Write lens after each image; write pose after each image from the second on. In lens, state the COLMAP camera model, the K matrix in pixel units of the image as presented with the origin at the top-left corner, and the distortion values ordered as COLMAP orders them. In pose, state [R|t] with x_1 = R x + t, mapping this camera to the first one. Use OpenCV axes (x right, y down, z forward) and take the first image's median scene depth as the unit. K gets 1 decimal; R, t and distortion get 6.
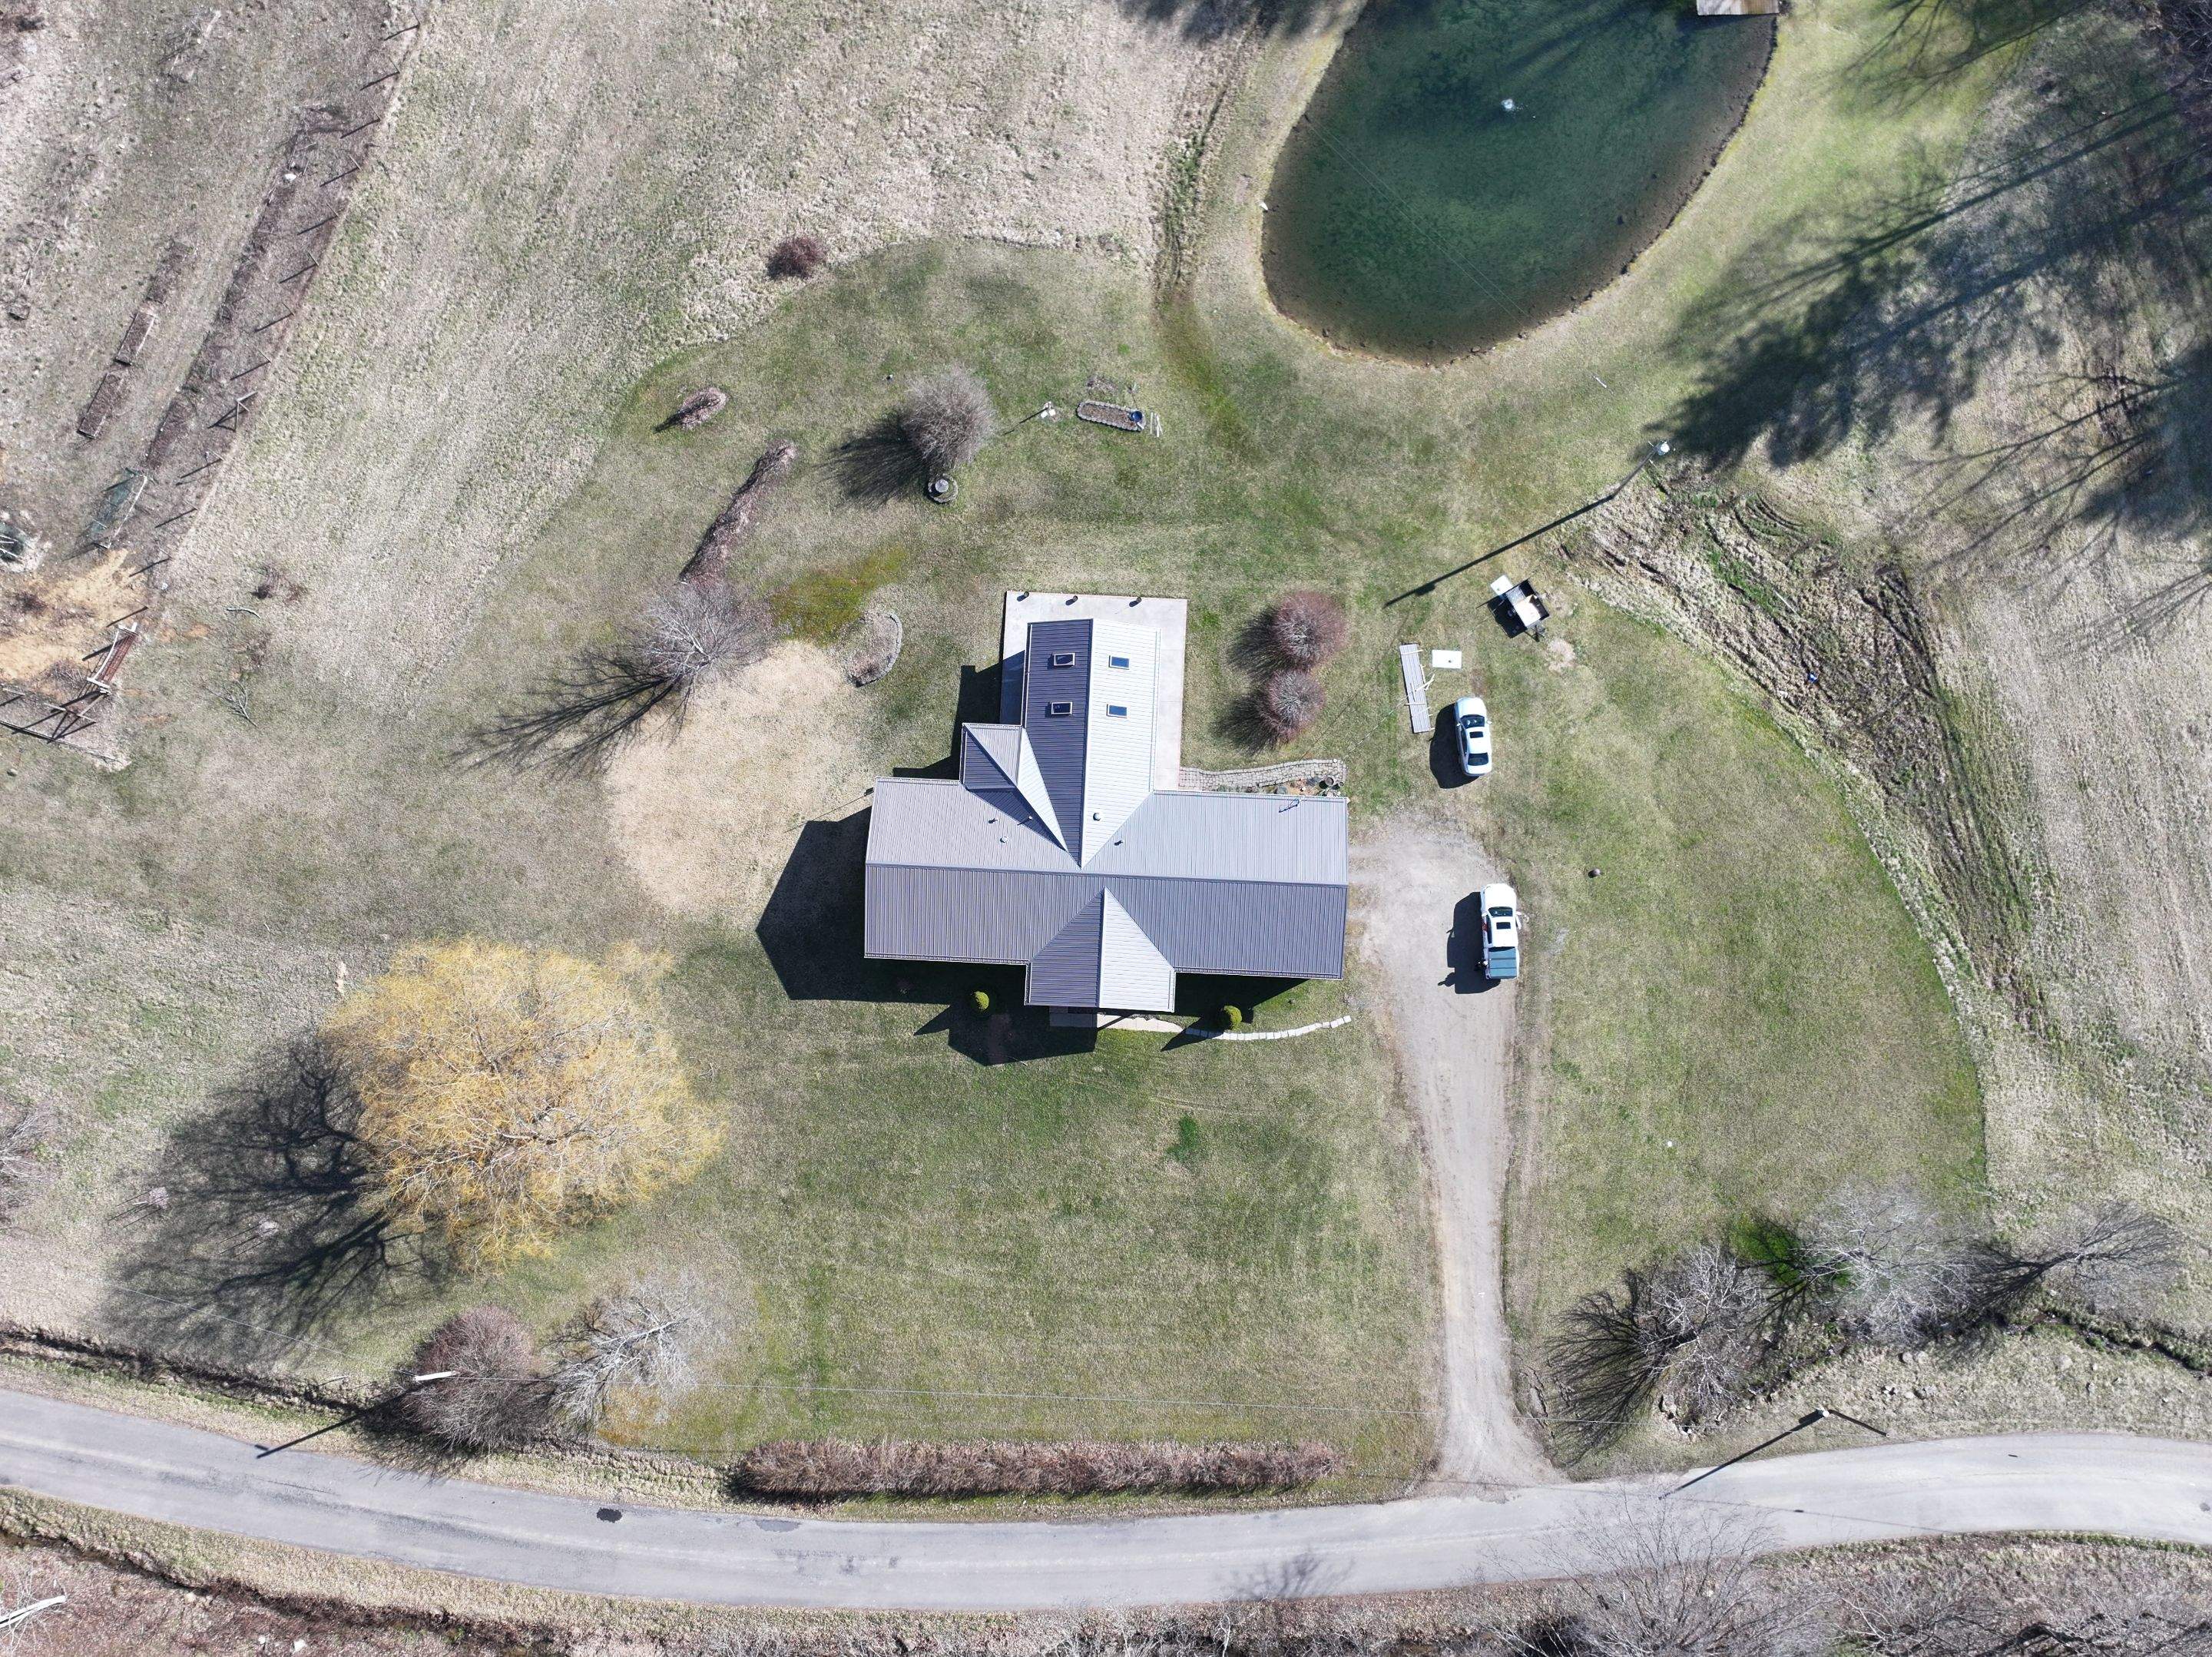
lens RADIAL K [[1778.0, 0, 1106.6], [0, 1778.0, 846.8], [0, 0, 1]] dist [-0.001069, 0.015111]
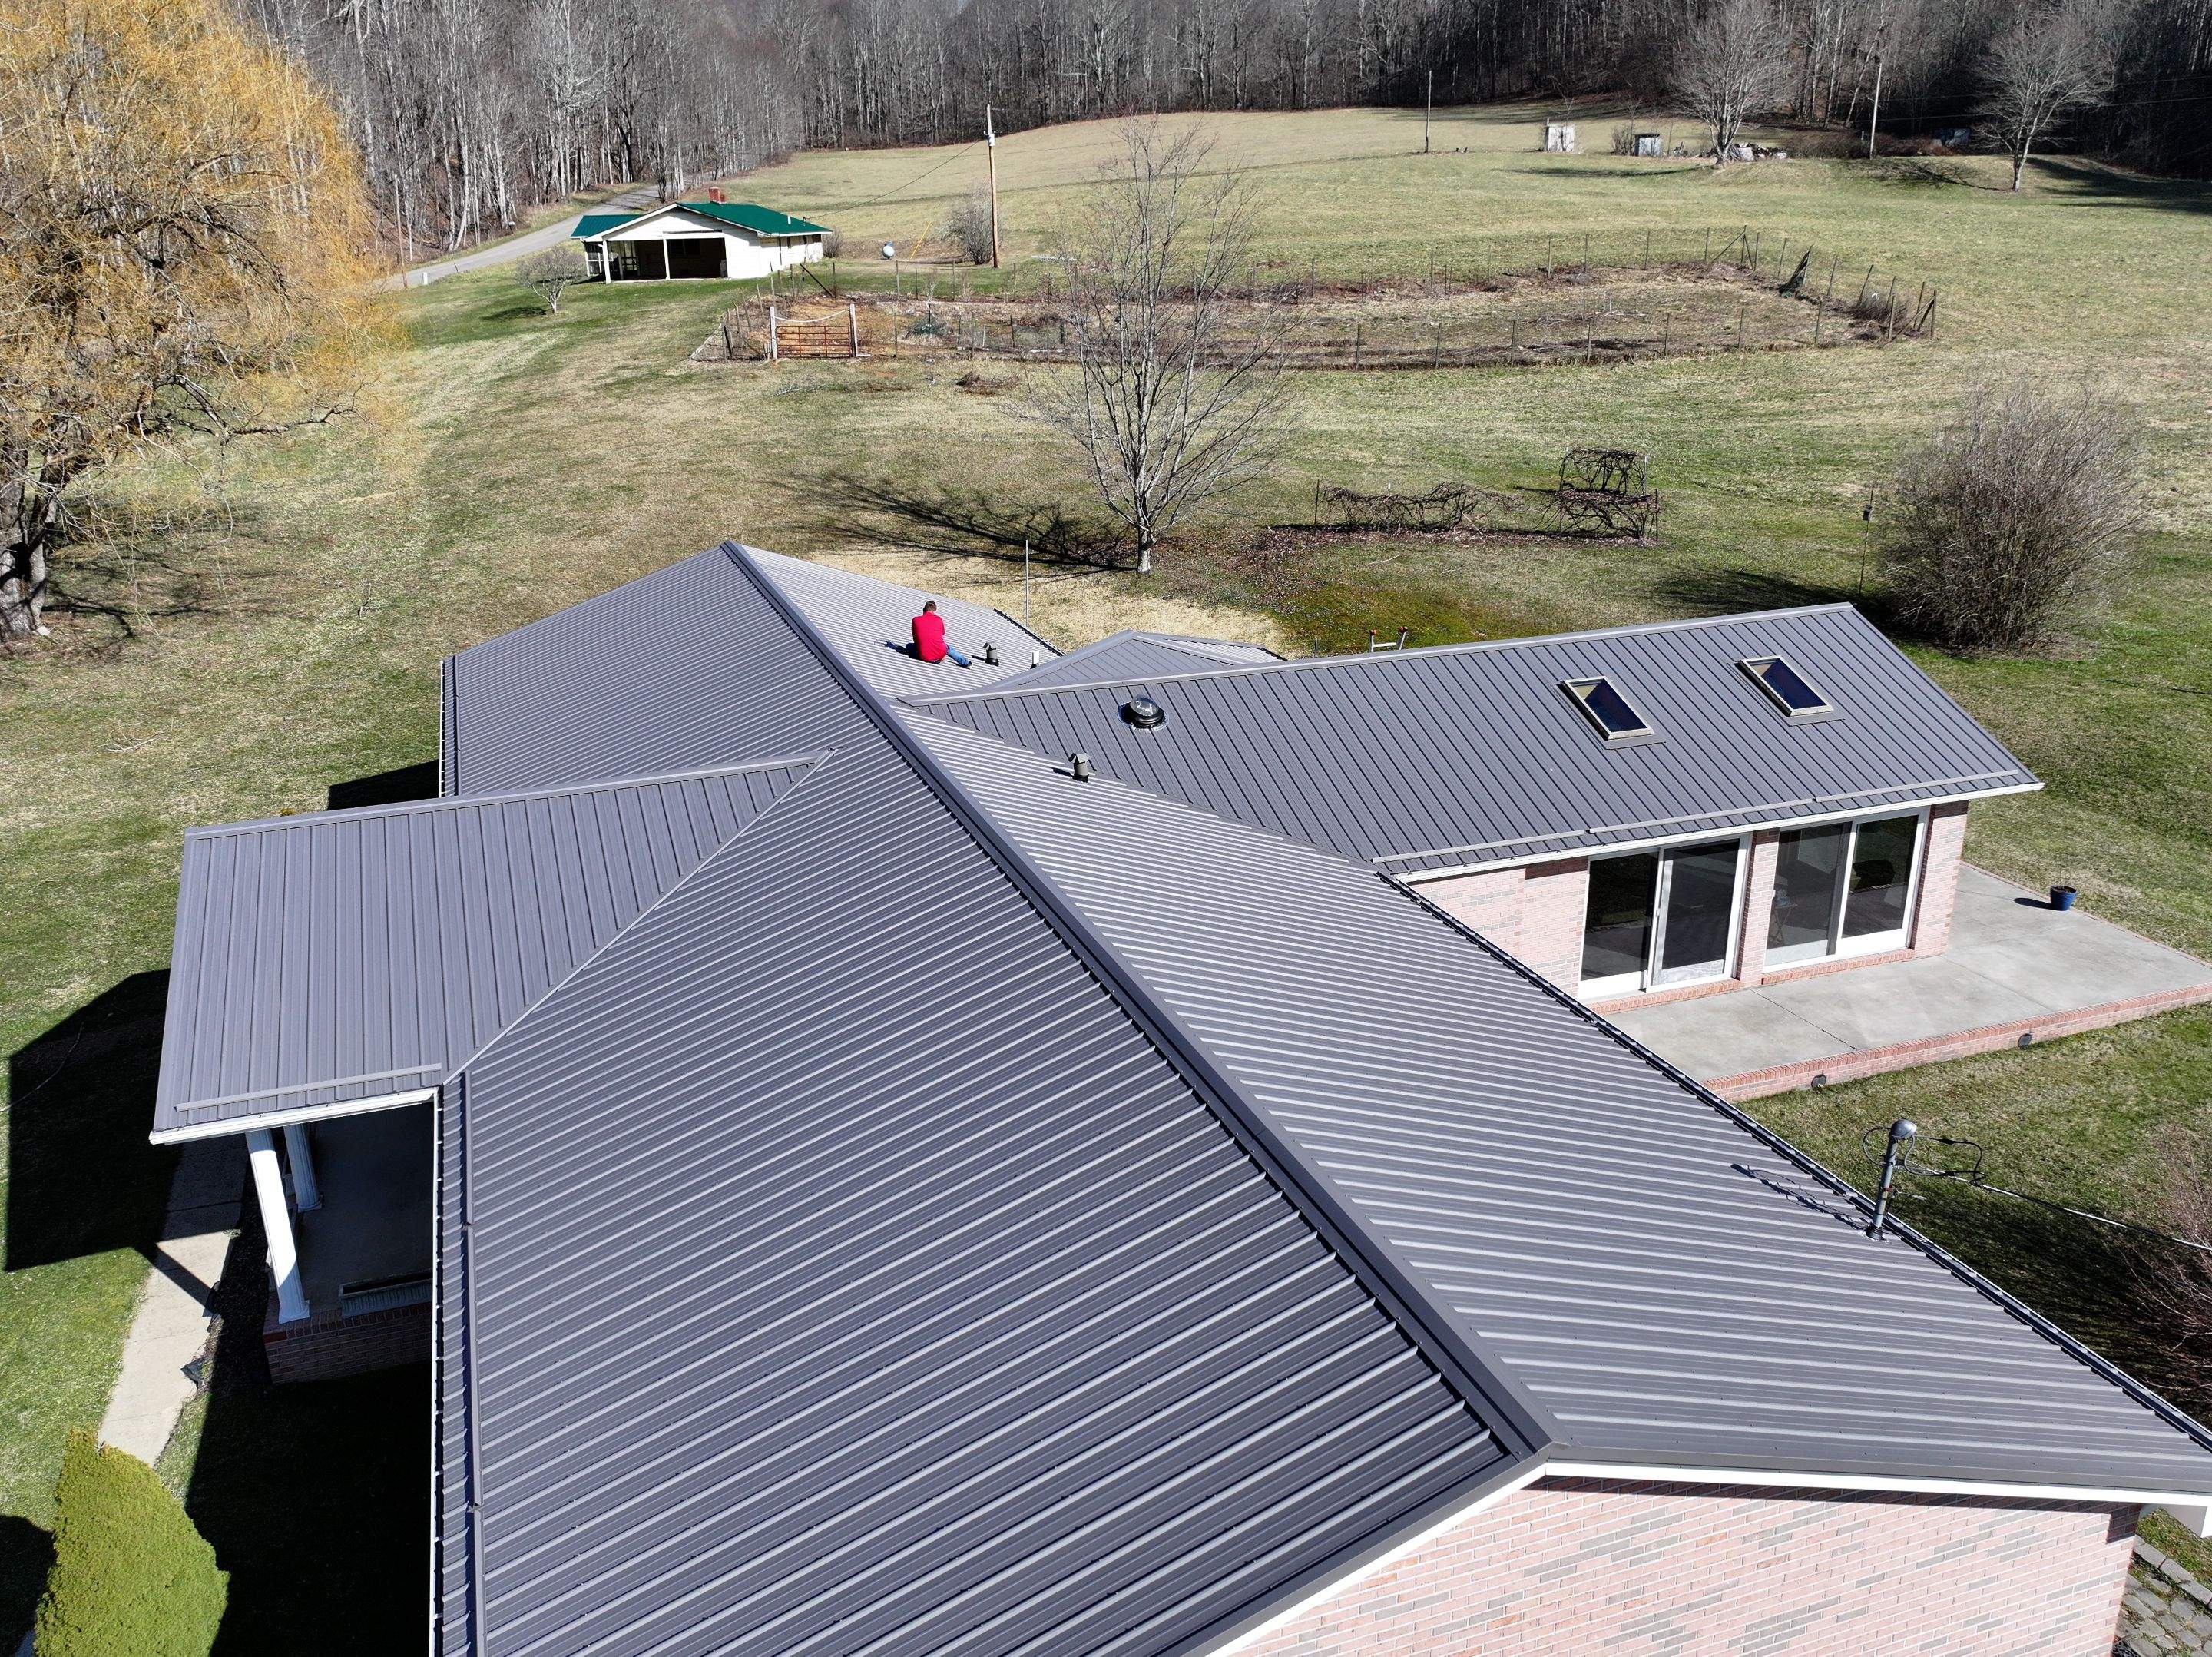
lens RADIAL K [[1778.0, 0, 1100.4], [0, 1778.0, 835.5], [0, 0, 1]] dist [-0.001069, 0.015111]
pose [[0.373923, 0.309818, -0.874182, 0.181499], [-0.918211, 0.256445, -0.301869, 0.055199], [0.130656, 0.915559, 0.380369, 0.886956]]
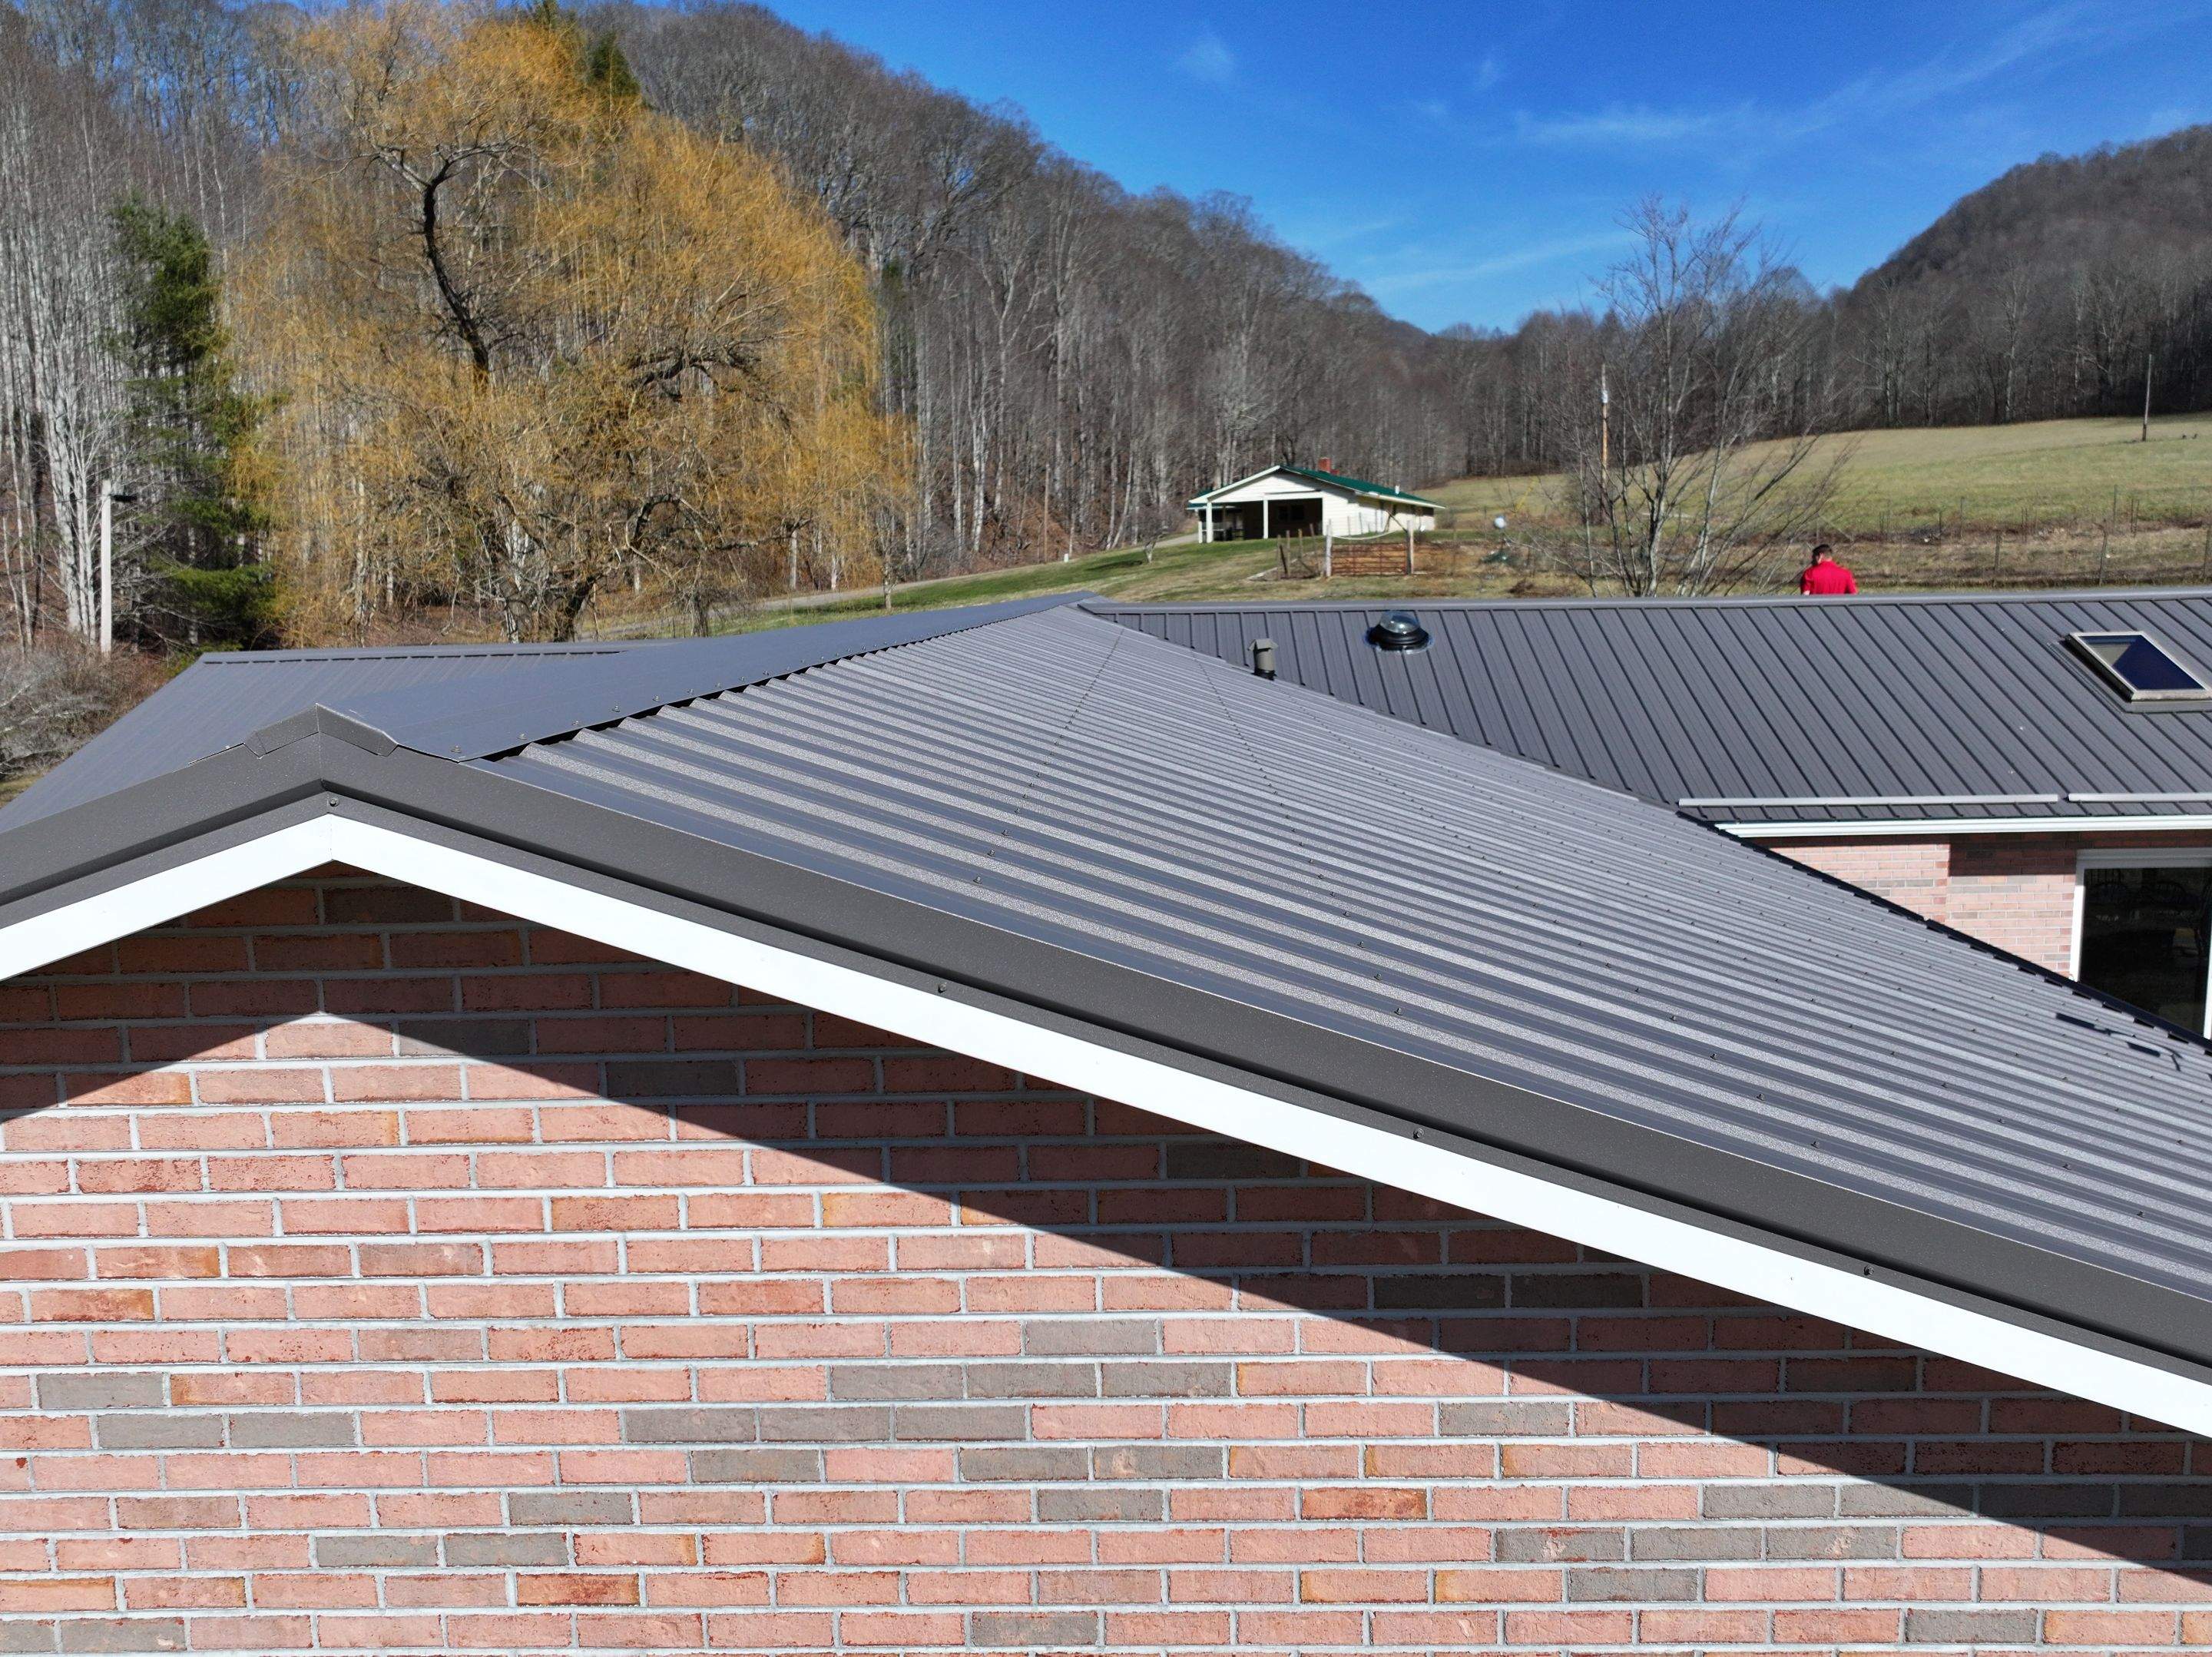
lens RADIAL K [[1778.0, 0, 1102.1], [0, 1778.0, 840.6], [0, 0, 1]] dist [-0.001069, 0.015111]
pose [[0.018629, 0.155893, -0.987598, 0.149641], [-0.988765, 0.149395, 0.004931, 0.010531], [0.148310, 0.976411, 0.156925, 0.944057]]
